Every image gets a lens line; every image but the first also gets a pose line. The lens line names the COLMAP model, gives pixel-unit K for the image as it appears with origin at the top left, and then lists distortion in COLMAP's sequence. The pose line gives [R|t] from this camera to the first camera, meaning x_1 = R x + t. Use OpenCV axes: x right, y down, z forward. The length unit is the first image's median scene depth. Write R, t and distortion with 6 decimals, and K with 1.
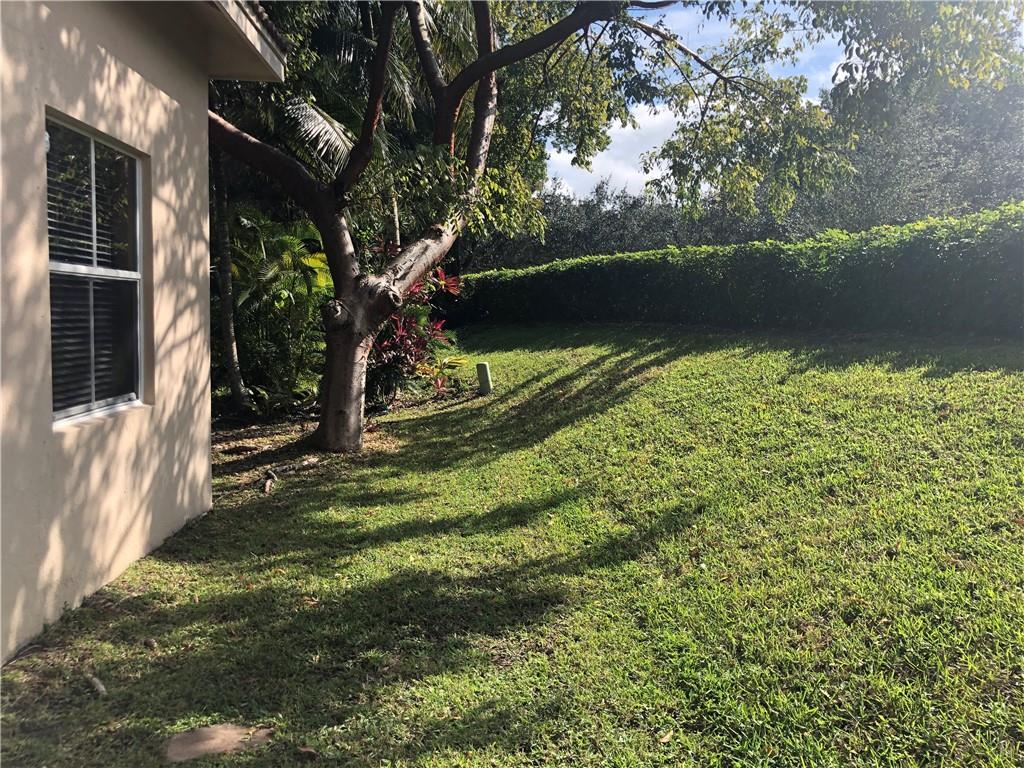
lens RADIAL K [[825.9, 0, 512.0], [0, 825.9, 383.2], [0, 0, 1]] dist [0.001579, 0.001056]
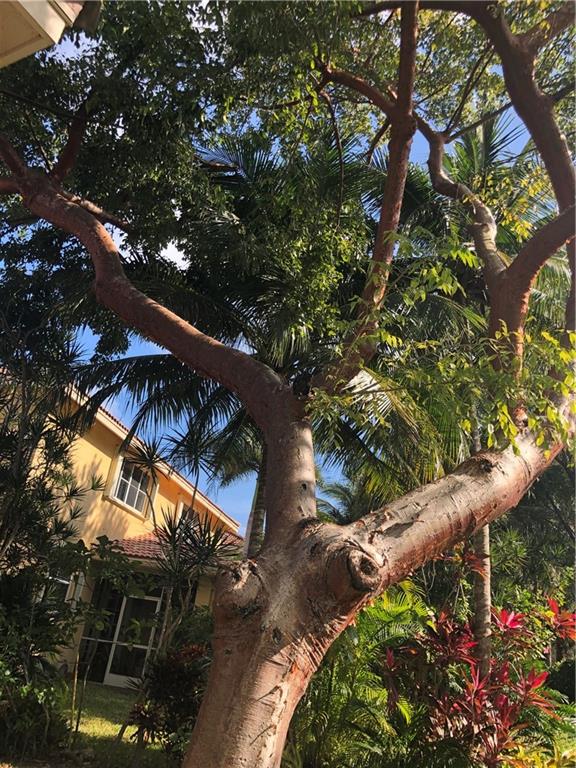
lens RADIAL K [[619.4, 0, 287.1], [0, 619.4, 384.0], [0, 0, 1]] dist [0.001579, 0.001056]
pose [[0.849353, -0.111761, -0.515857, 0.018073], [-0.167958, 0.869299, -0.464875, -0.019677], [0.500389, 0.481485, 0.719571, 0.666960]]
